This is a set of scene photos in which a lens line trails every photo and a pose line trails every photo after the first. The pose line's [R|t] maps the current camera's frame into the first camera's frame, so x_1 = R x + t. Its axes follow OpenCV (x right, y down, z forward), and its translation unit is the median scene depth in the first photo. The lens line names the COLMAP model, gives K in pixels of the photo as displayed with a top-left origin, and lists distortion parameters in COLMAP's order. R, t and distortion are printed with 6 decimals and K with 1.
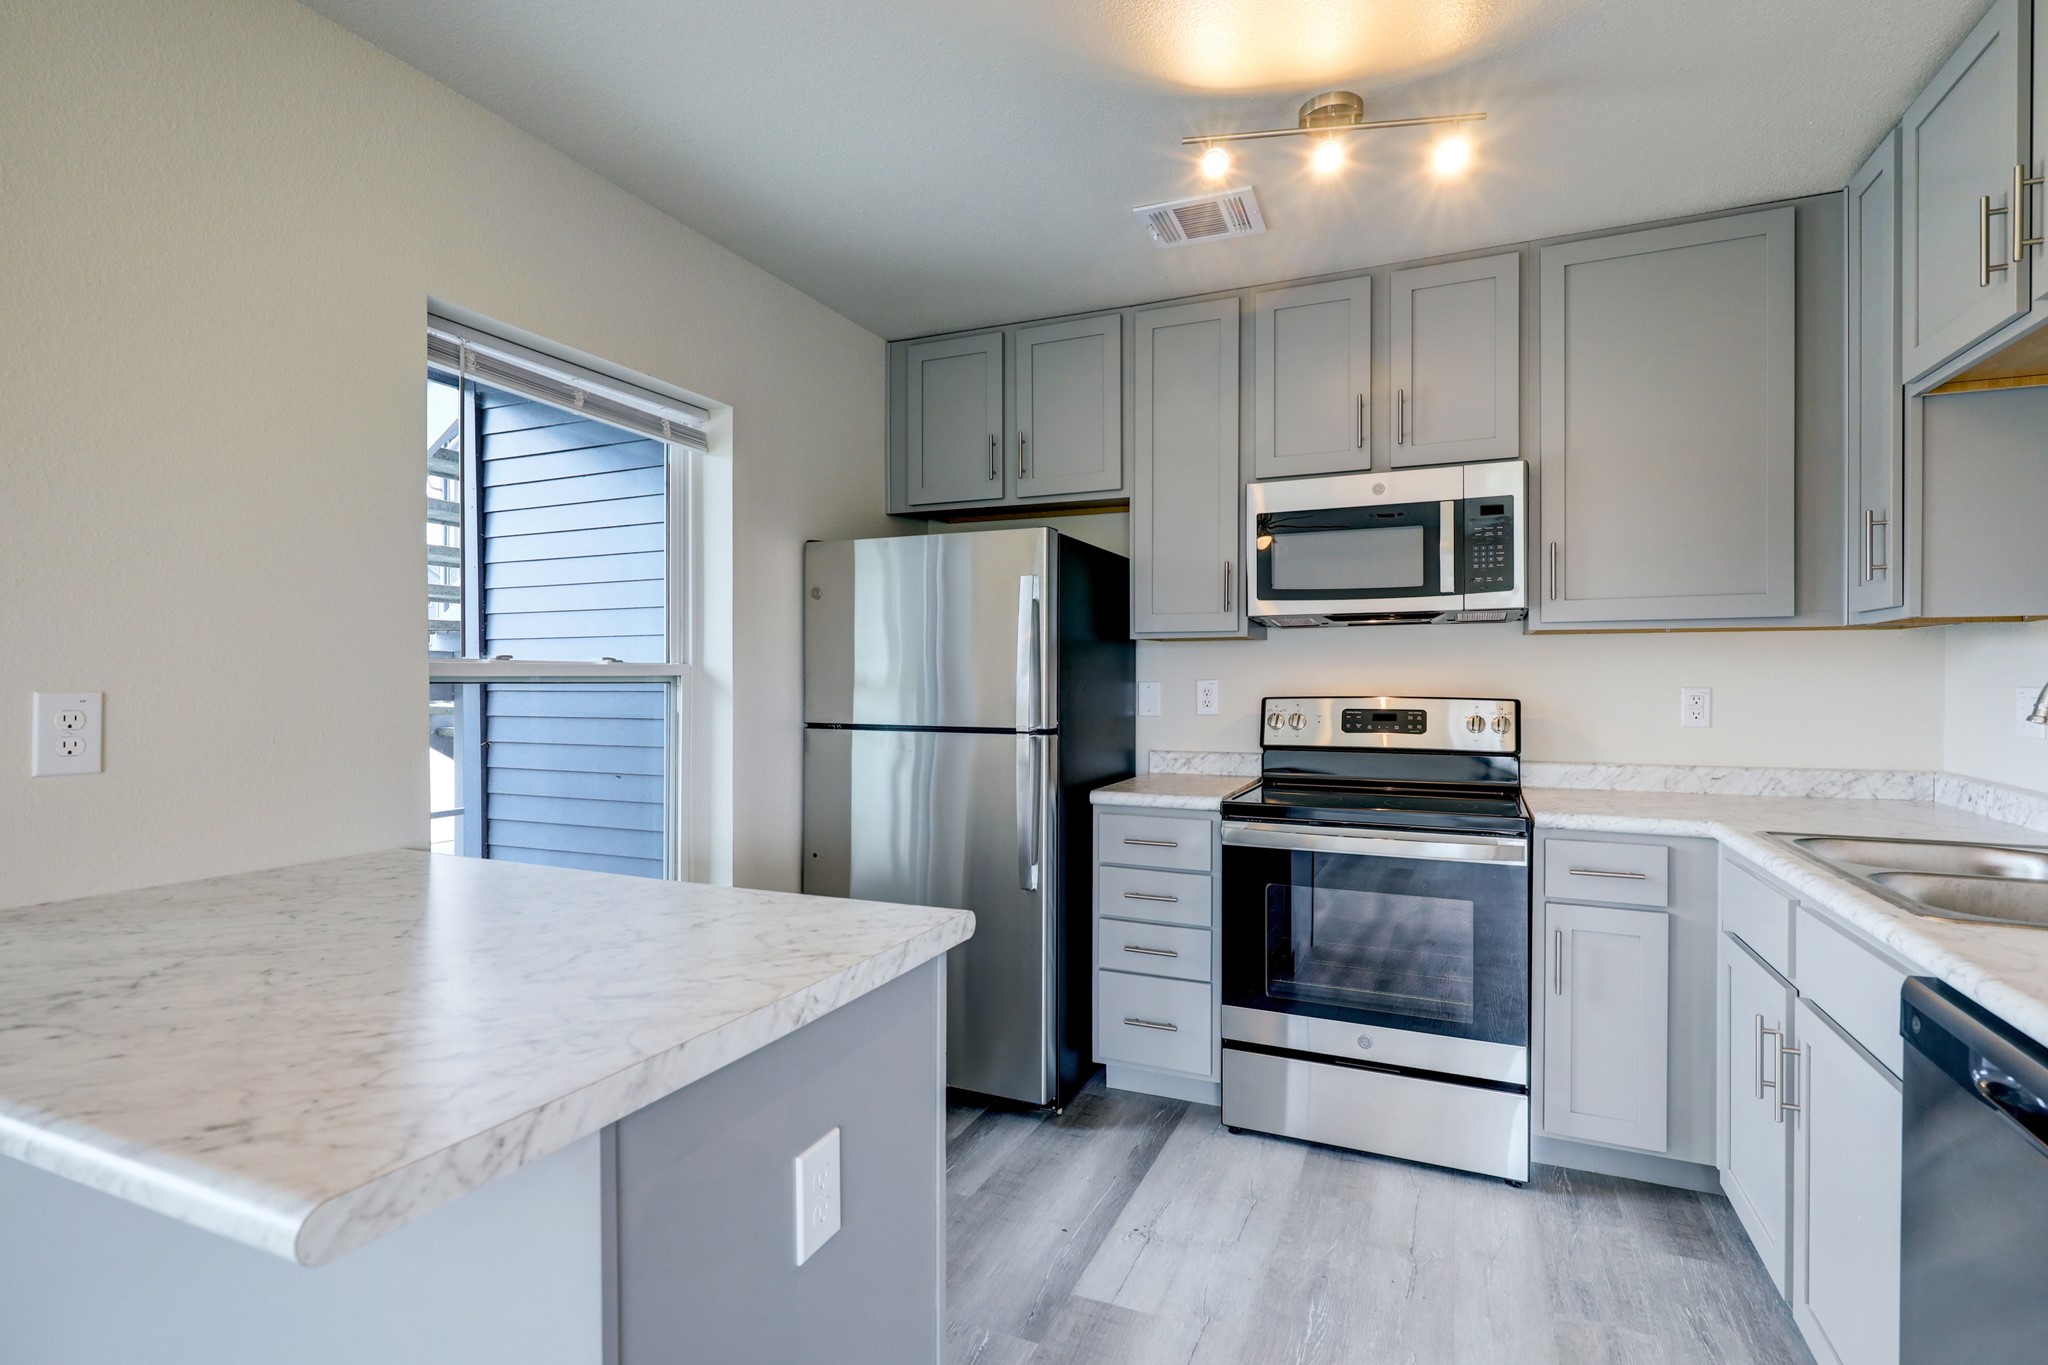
lens RADIAL K [[979.0, 0, 1024.0], [0, 979.0, 682.5], [0, 0, 1]] dist [-0.000604, 0.000039]
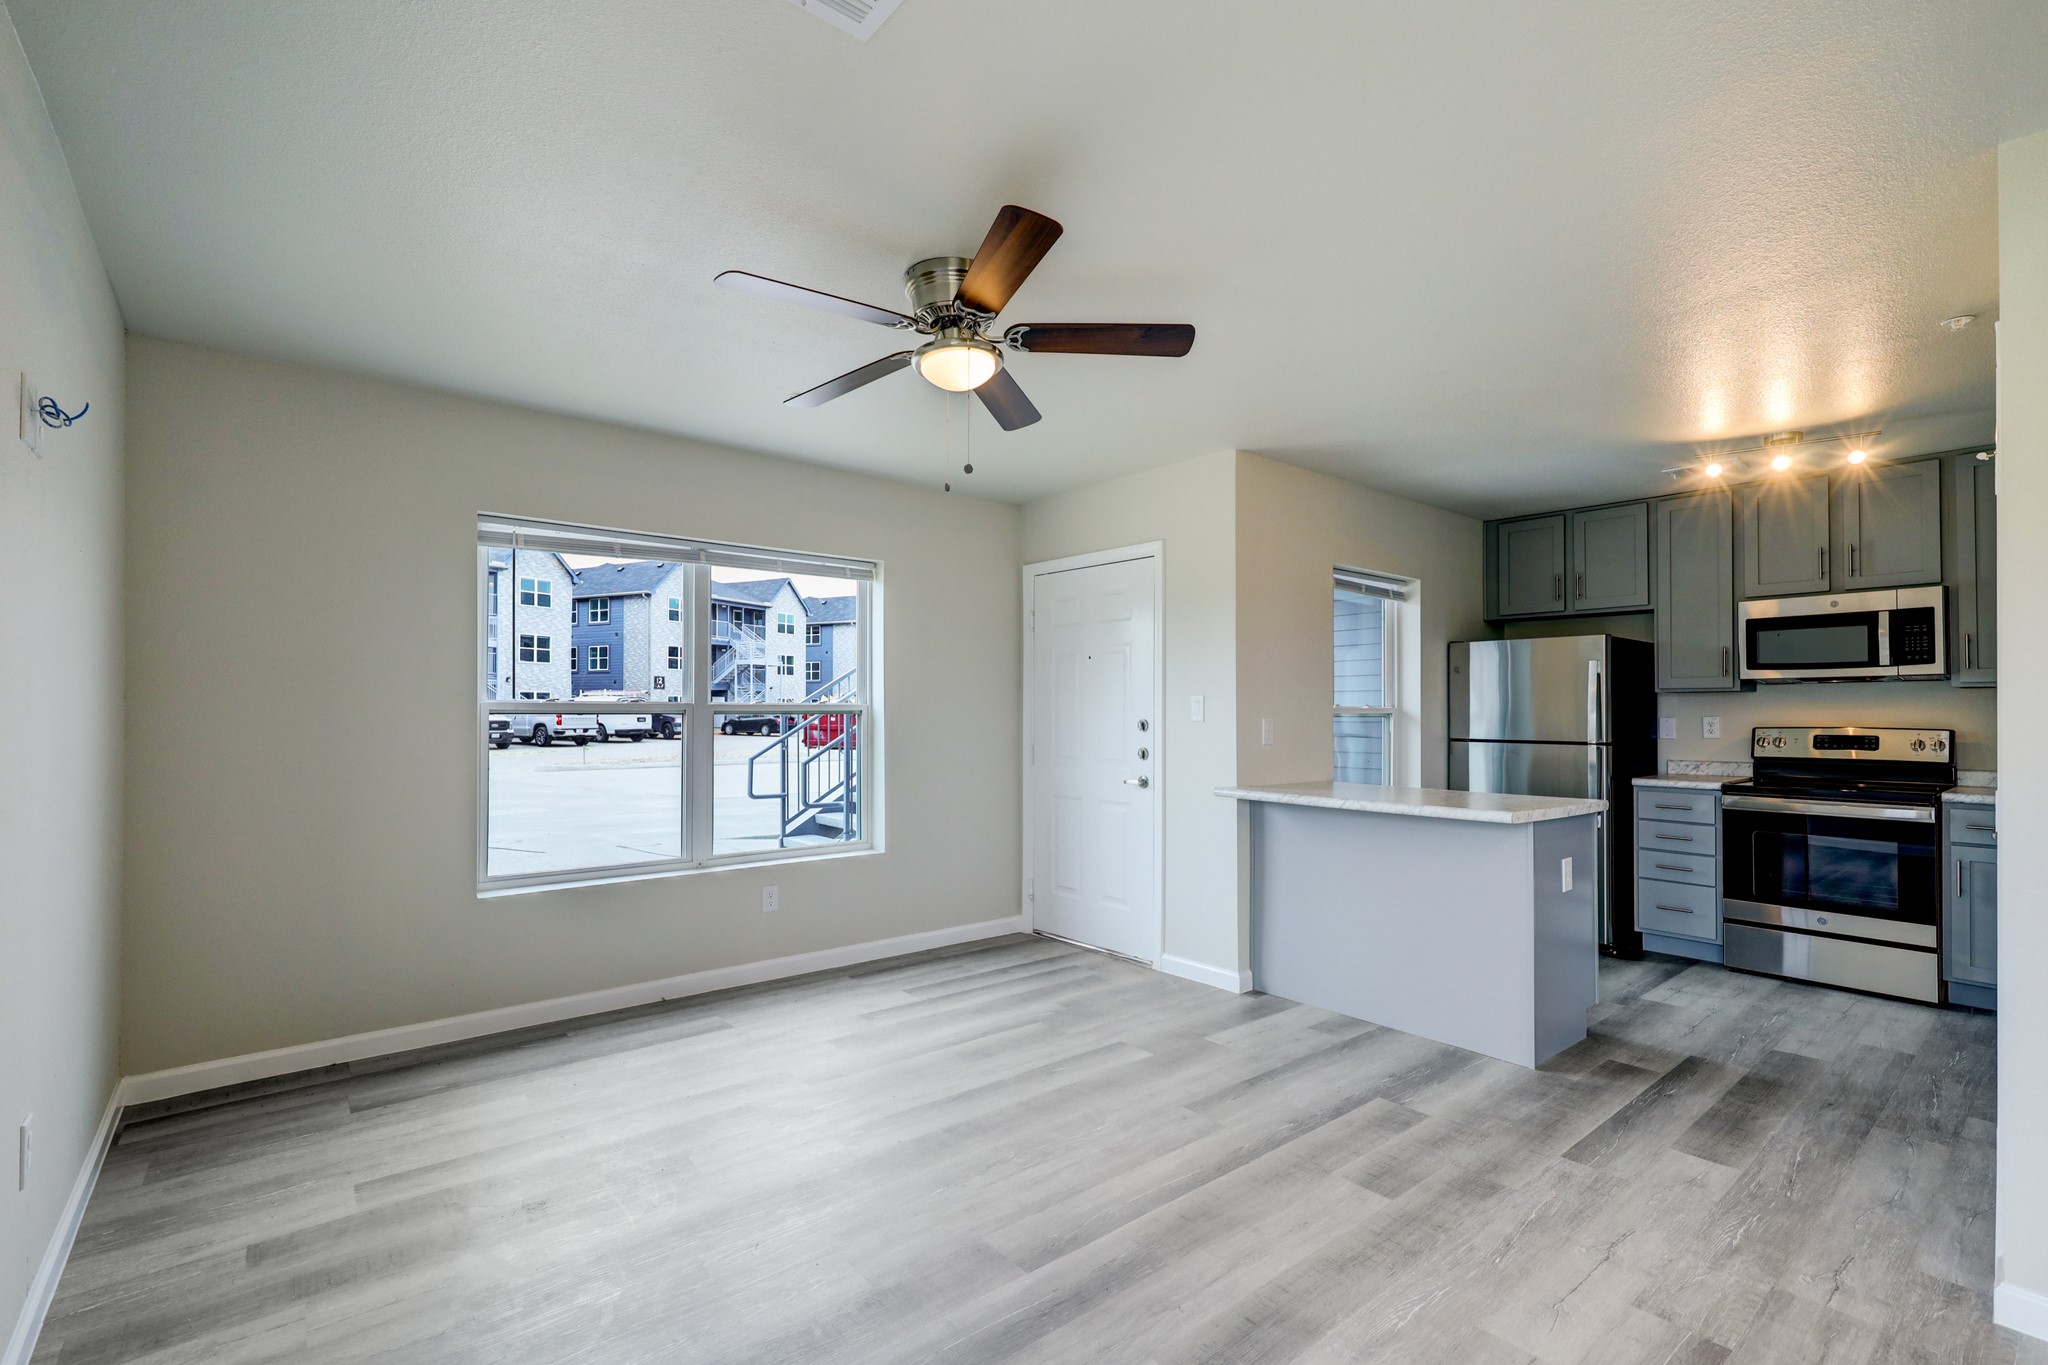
lens RADIAL K [[908.0, 0, 1023.6], [0, 908.0, 699.9], [0, 0, 1]] dist [-0.002568, -0.000917]
pose [[0.895620, -0.004320, -0.444799, -0.194929], [-0.003975, 0.999835, -0.017716, 0.001183], [0.444802, 0.017635, 0.895455, -1.008448]]
